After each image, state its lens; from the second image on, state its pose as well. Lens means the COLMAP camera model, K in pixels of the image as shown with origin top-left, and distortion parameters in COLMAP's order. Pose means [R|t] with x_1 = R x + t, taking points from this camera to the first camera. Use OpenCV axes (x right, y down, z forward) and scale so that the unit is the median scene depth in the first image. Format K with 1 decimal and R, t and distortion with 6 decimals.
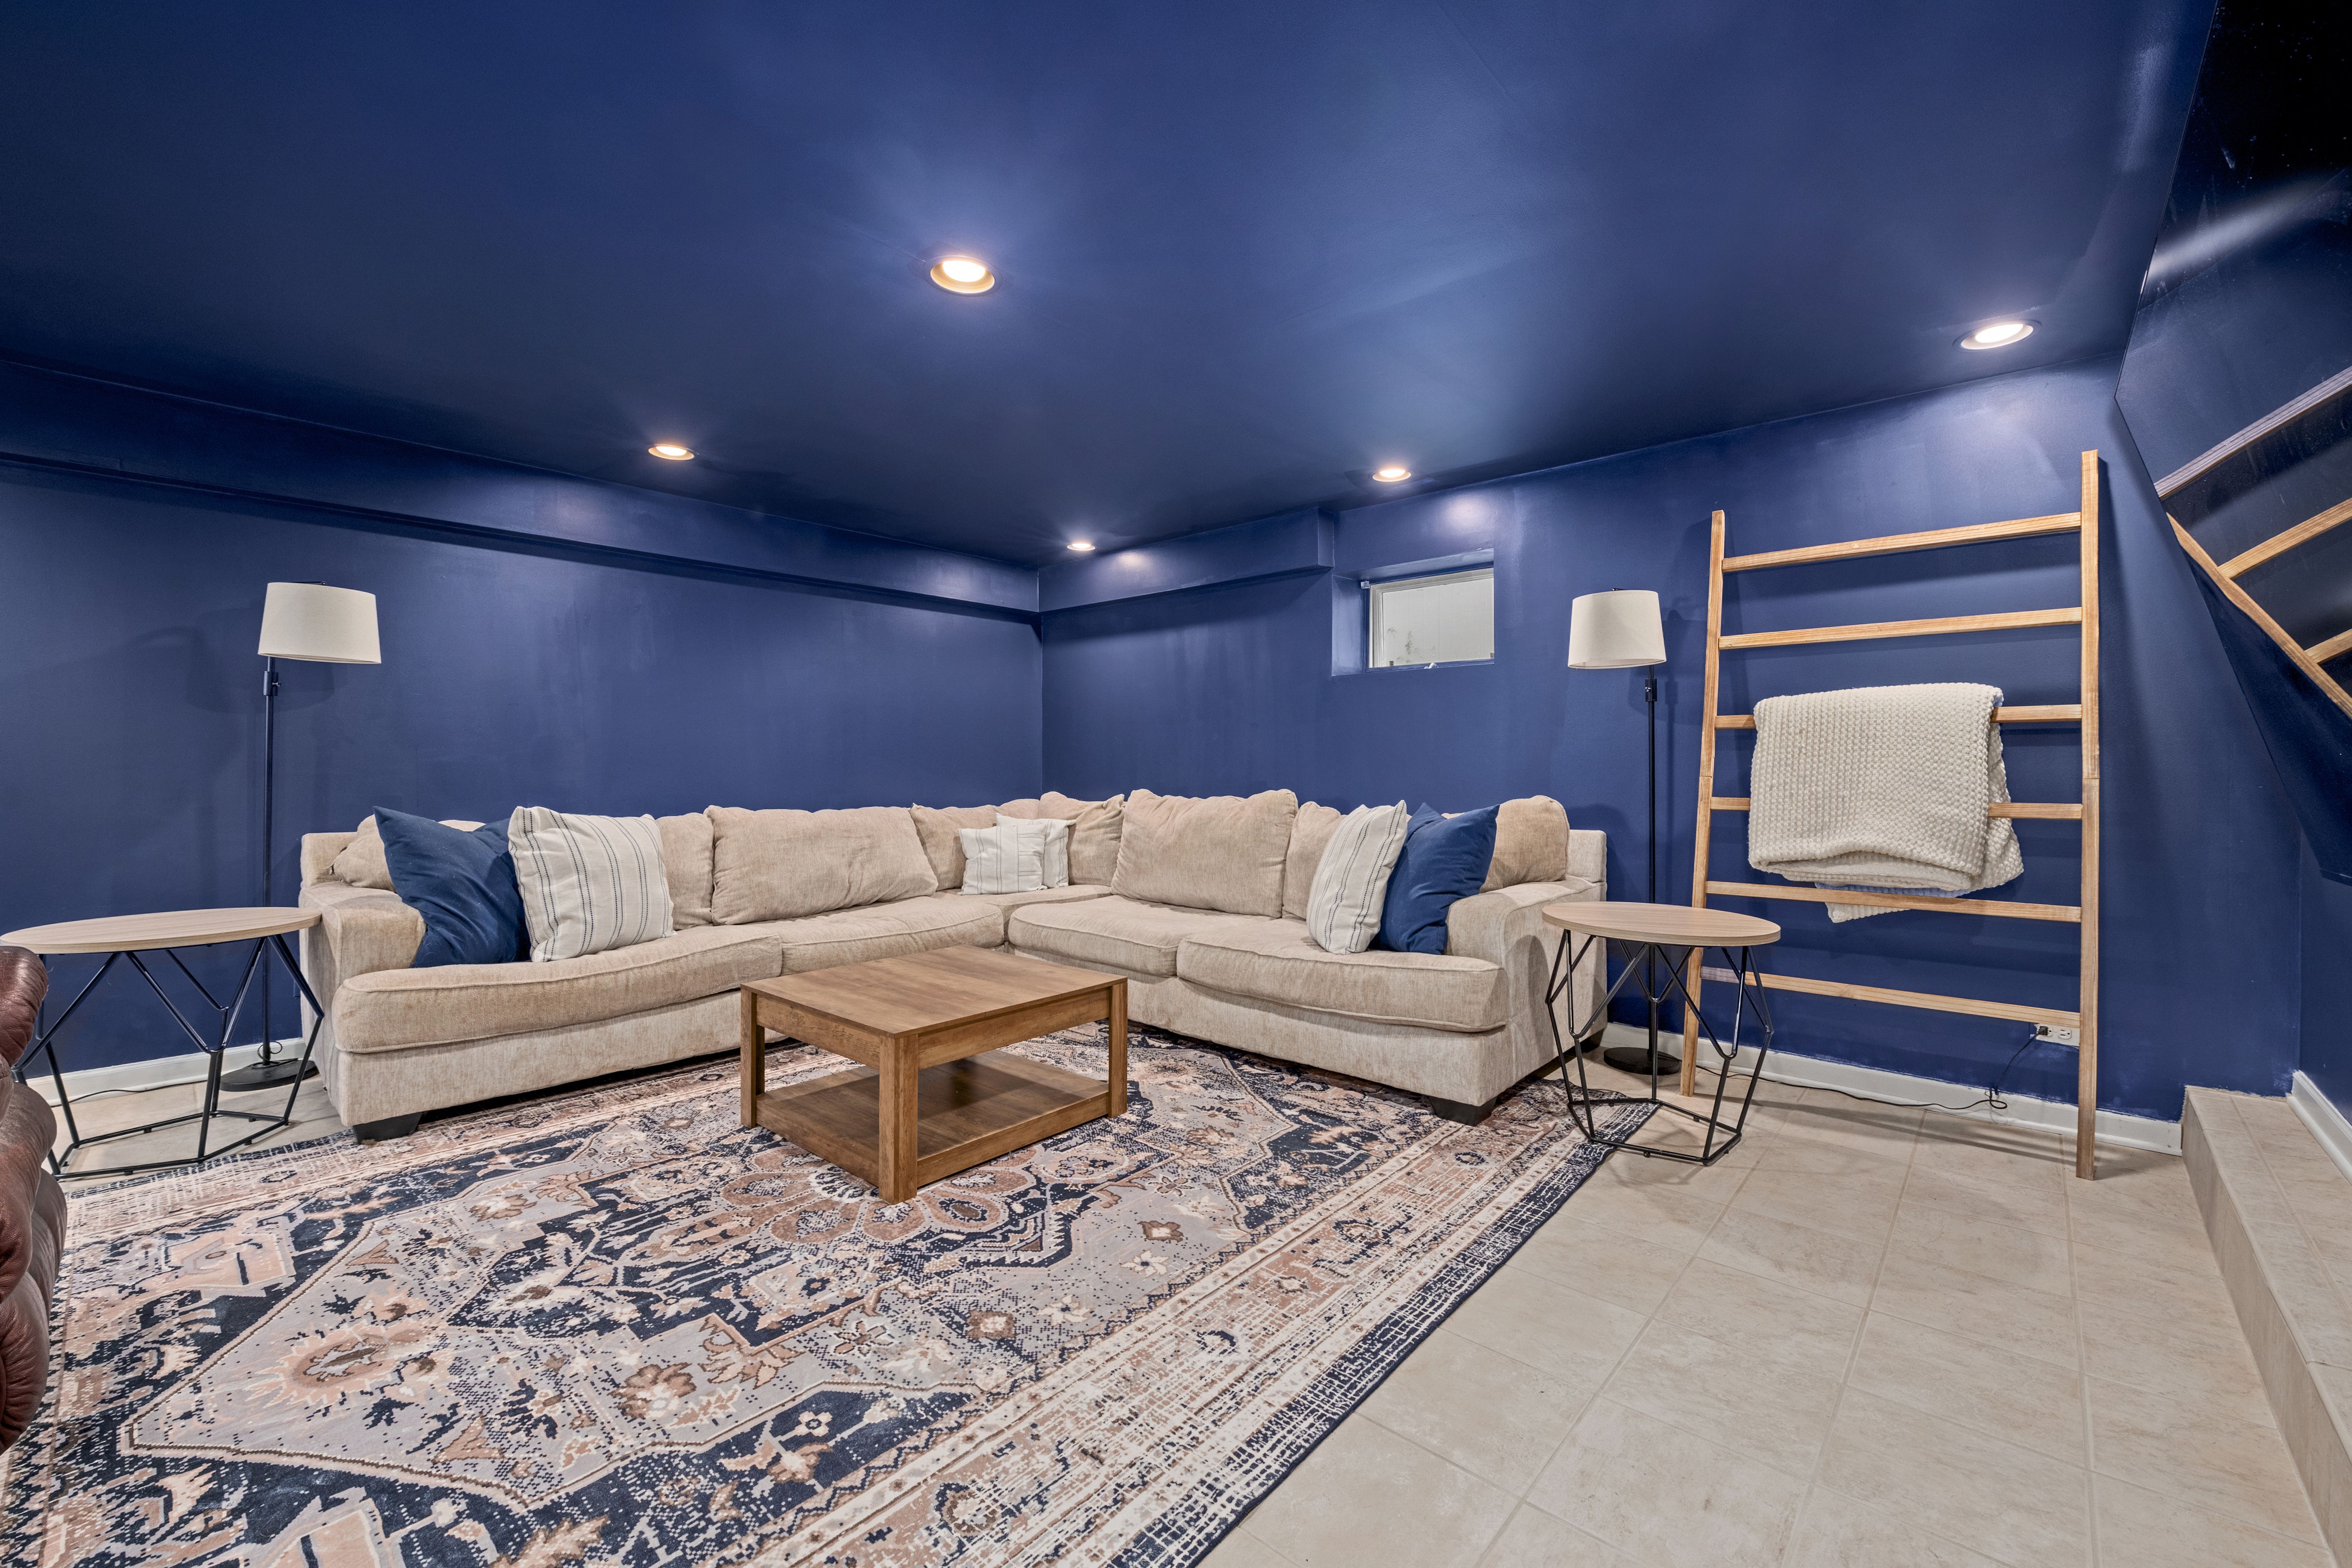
lens RADIAL K [[931.5, 0, 1175.2], [0, 931.5, 775.5], [0, 0, 1]] dist [-0.001354, -0.000236]
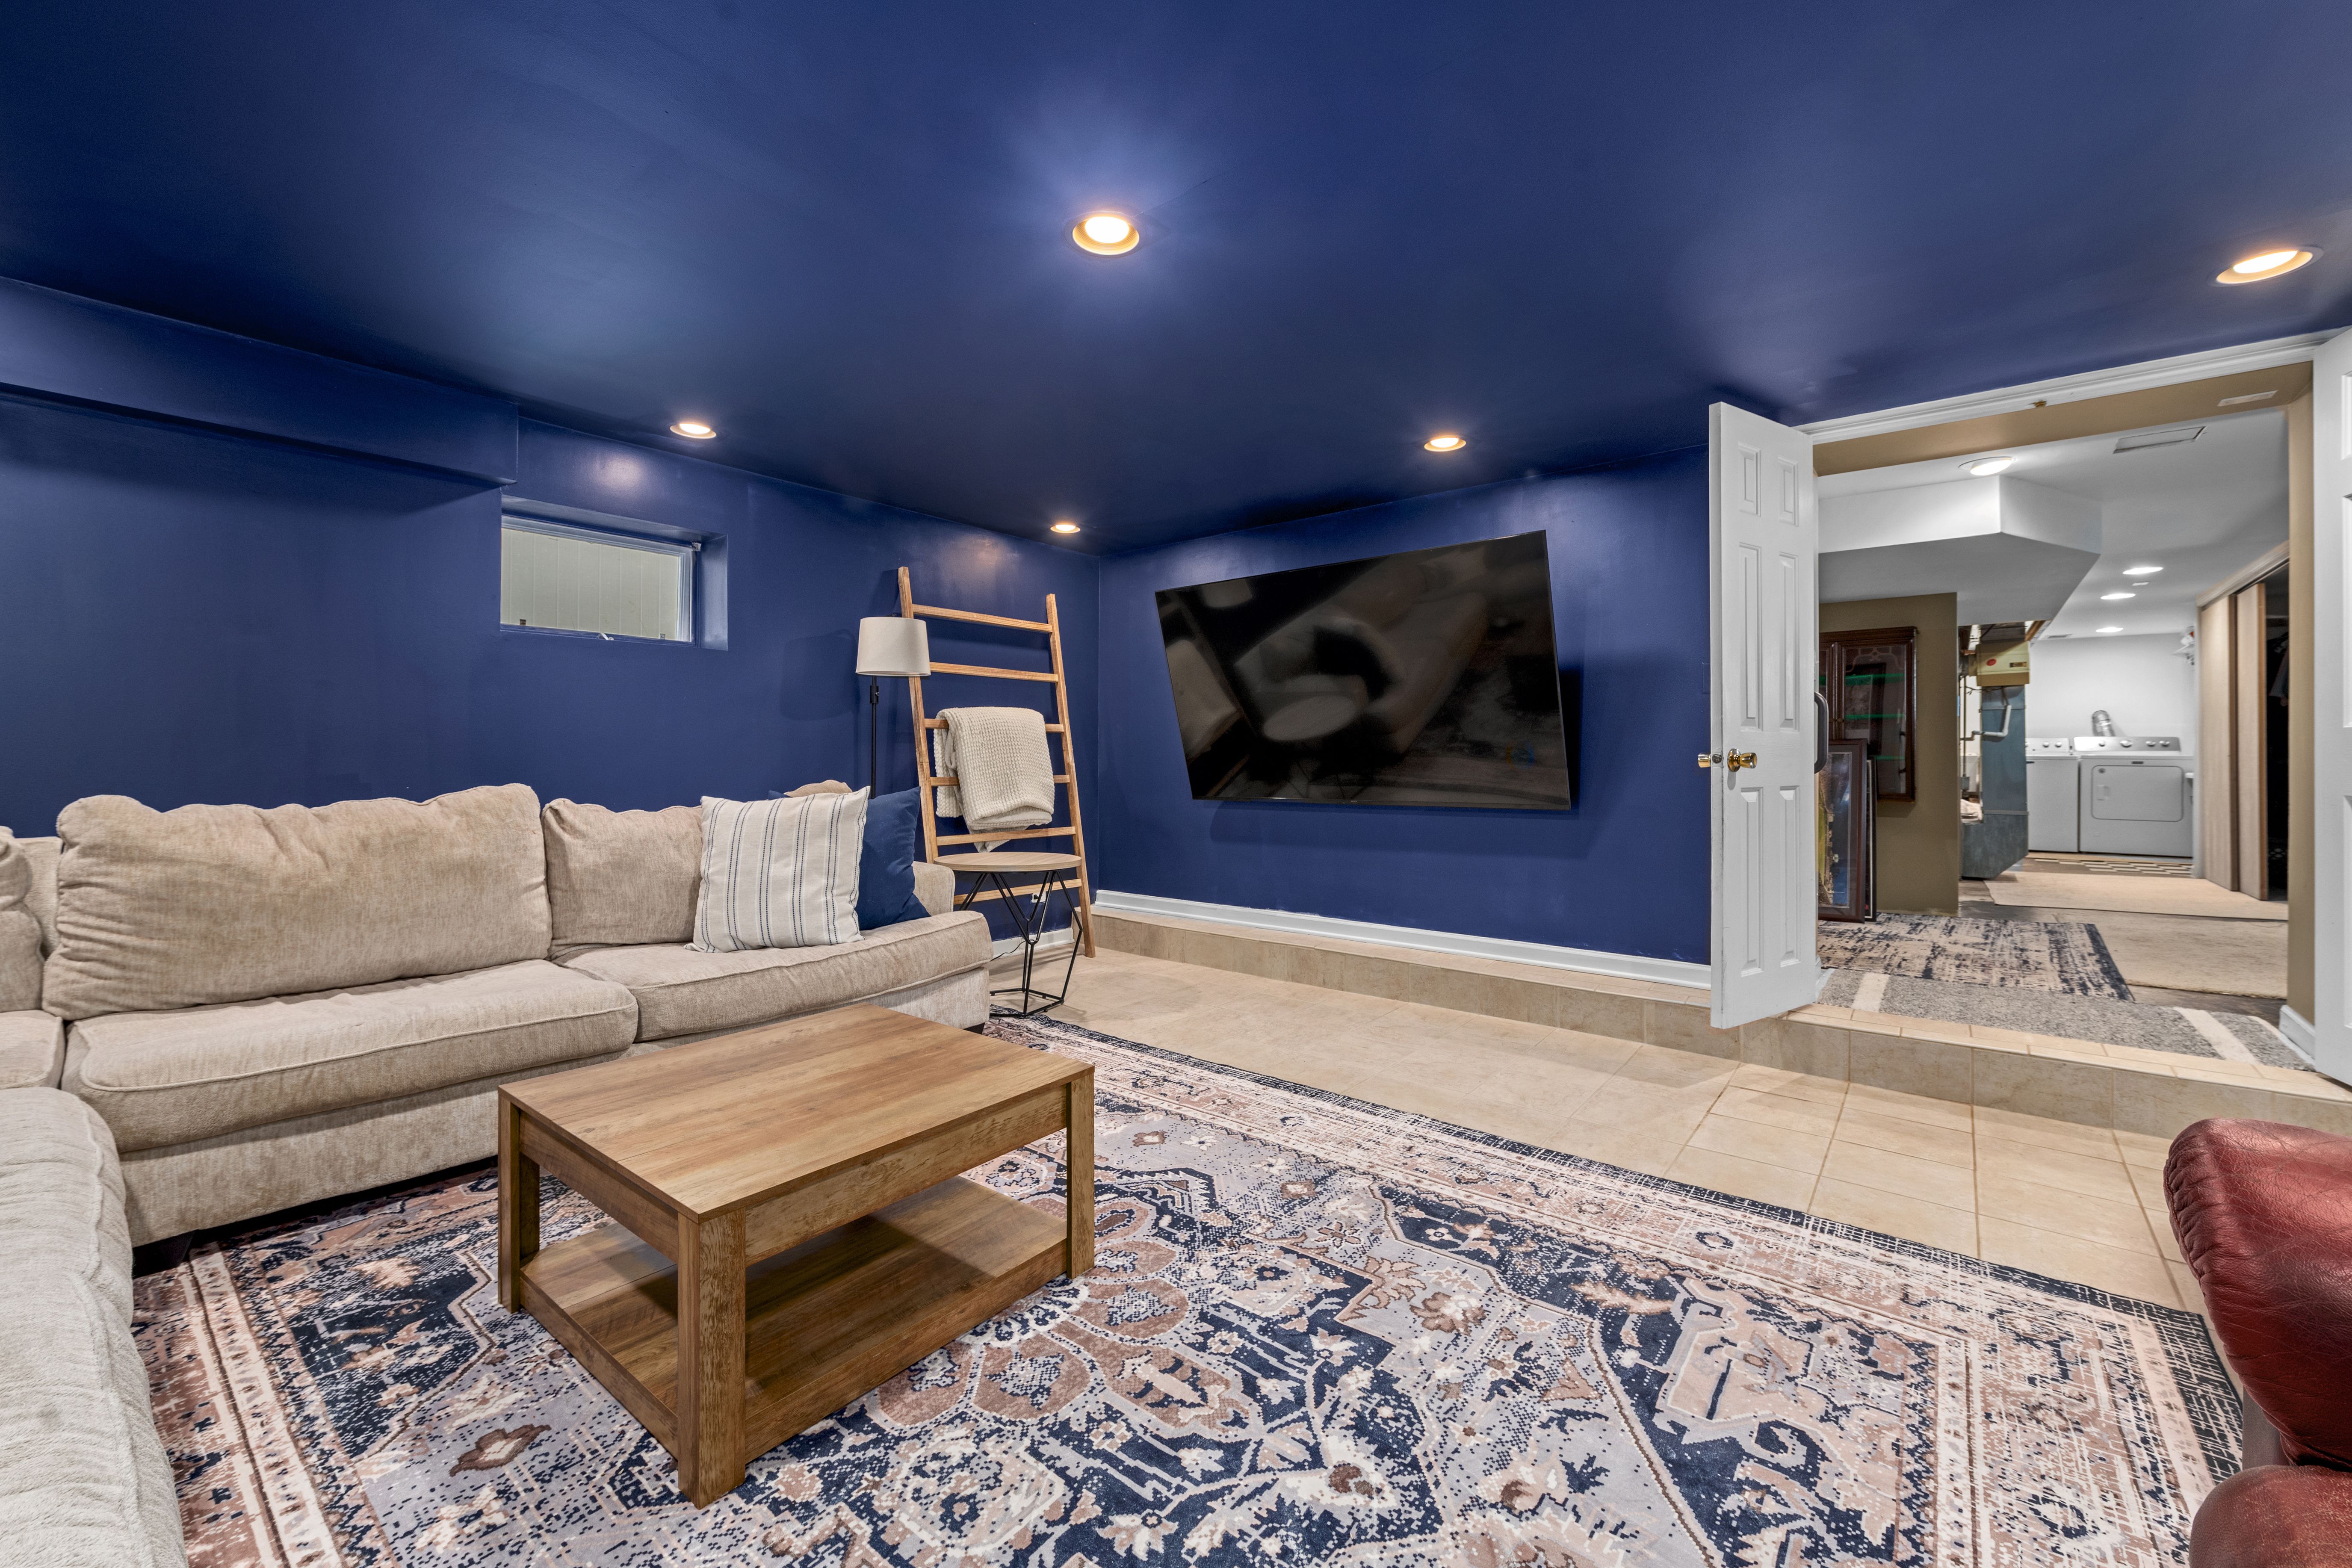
lens RADIAL K [[944.4, 0, 1177.7], [0, 944.4, 755.0], [0, 0, 1]] dist [0.000403, -0.000014]
pose [[-0.047702, 0.005607, 0.998846, -1.458996], [0.004055, 0.999977, -0.005420, -0.000366], [-0.998853, 0.003792, -0.047723, 1.199864]]
